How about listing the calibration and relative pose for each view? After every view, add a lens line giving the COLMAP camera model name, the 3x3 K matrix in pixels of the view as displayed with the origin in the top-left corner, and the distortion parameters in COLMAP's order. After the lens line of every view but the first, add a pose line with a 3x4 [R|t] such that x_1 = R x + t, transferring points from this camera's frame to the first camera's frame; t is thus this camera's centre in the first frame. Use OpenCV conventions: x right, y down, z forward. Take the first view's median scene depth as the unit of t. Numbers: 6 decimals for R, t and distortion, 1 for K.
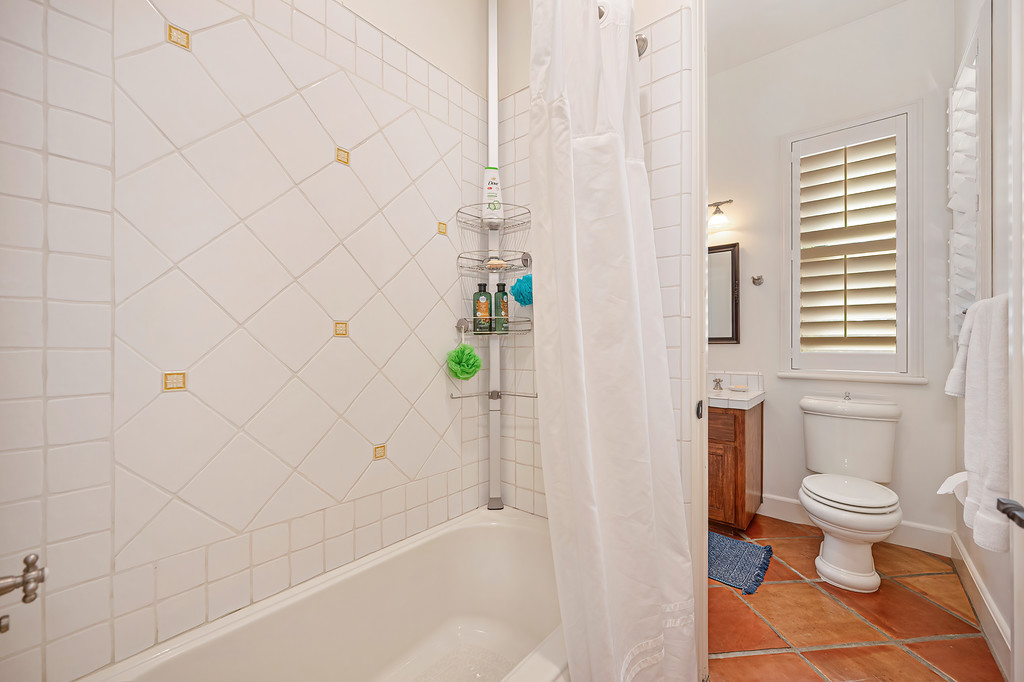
lens RADIAL K [[416.1, 0, 512.0], [0, 416.1, 341.0], [0, 0, 1]] dist [-0.001098, -0.000230]
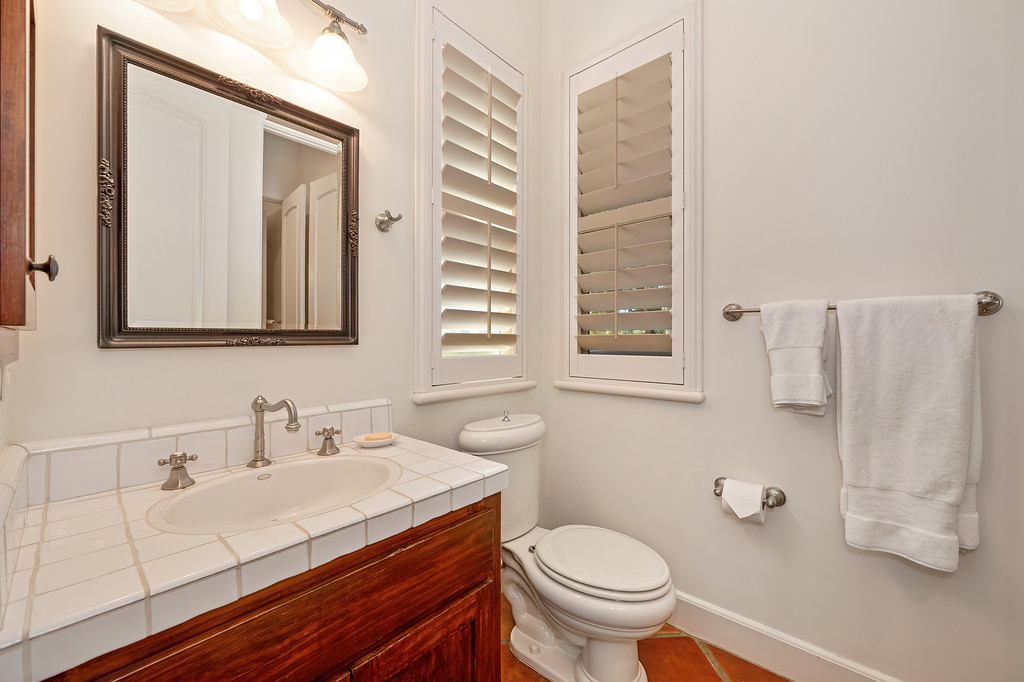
lens RADIAL K [[403.6, 0, 505.1], [0, 403.6, 338.3], [0, 0, 1]] dist [0.000017, -0.000009]
pose [[0.050132, 0.005428, 0.998728, 0.108884], [-0.006584, 0.999965, -0.005104, 0.000595], [-0.998721, -0.006320, 0.050166, 0.907069]]
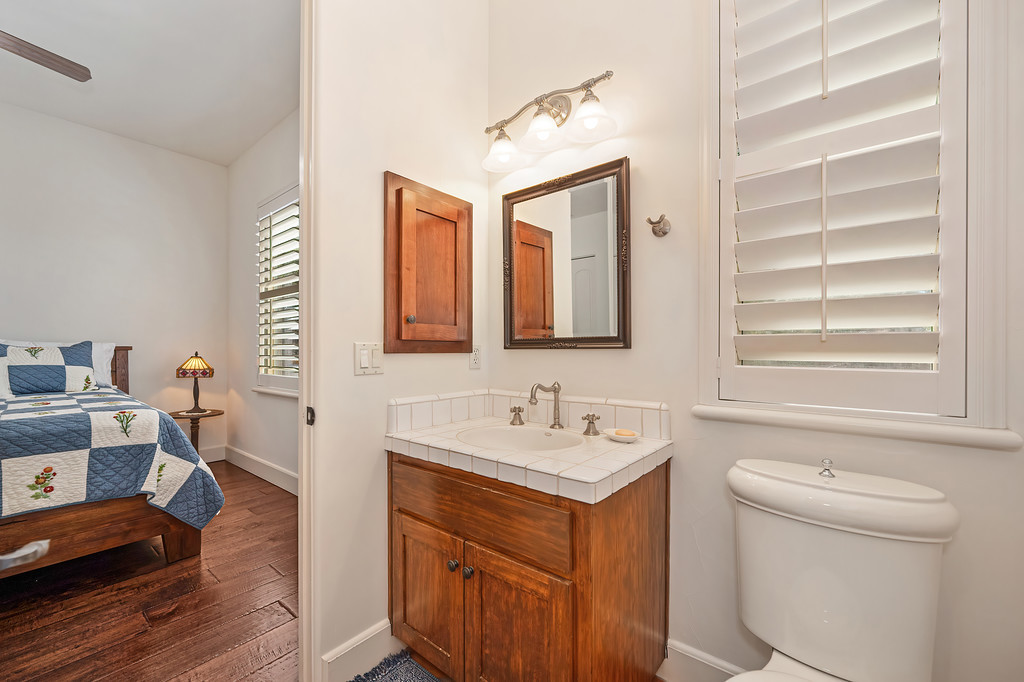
lens RADIAL K [[407.8, 0, 517.7], [0, 407.8, 346.5], [0, 0, 1]] dist [0.002187, 0.000254]
pose [[0.999846, 0.003665, 0.017187, 0.445391], [-0.003729, 0.999986, 0.003647, 0.002513], [-0.017173, -0.003711, 0.999846, 0.543290]]
